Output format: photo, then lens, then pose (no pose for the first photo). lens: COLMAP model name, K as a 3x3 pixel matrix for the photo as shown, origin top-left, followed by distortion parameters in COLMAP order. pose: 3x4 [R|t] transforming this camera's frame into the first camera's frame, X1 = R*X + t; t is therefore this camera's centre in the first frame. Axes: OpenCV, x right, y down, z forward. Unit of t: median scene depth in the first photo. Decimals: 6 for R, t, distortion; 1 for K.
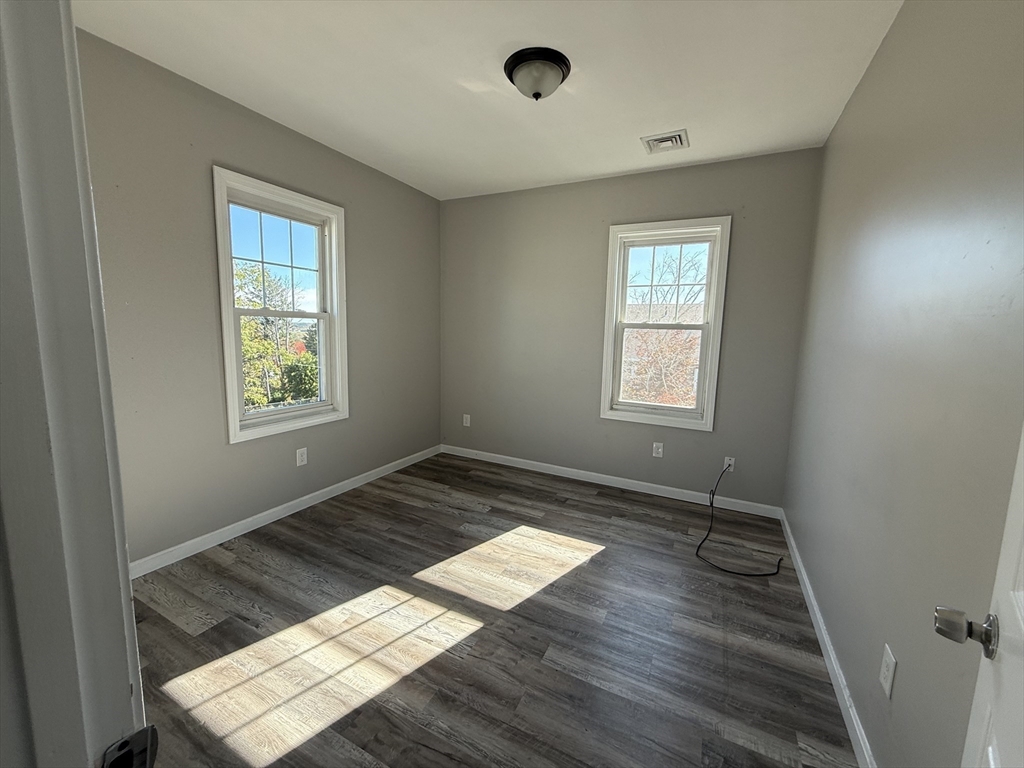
lens RADIAL K [[416.9, 0, 512.0], [0, 416.9, 384.0], [0, 0, 1]] dist [0.000544, 0.000226]
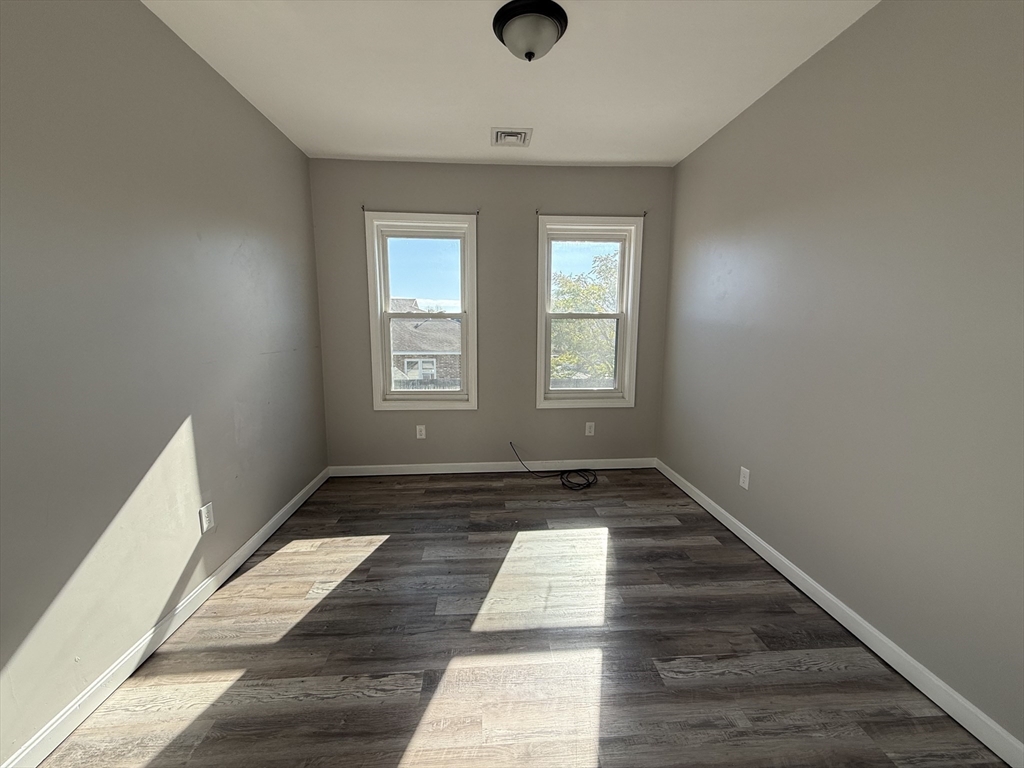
lens RADIAL K [[407.0, 0, 514.3], [0, 407.0, 389.8], [0, 0, 1]] dist [0.018796, 0.000032]
pose [[0.847713, -0.107571, 0.519434, -0.352825], [0.085739, 0.994132, 0.065952, -0.033402], [-0.523481, -0.011373, 0.851962, 0.189337]]
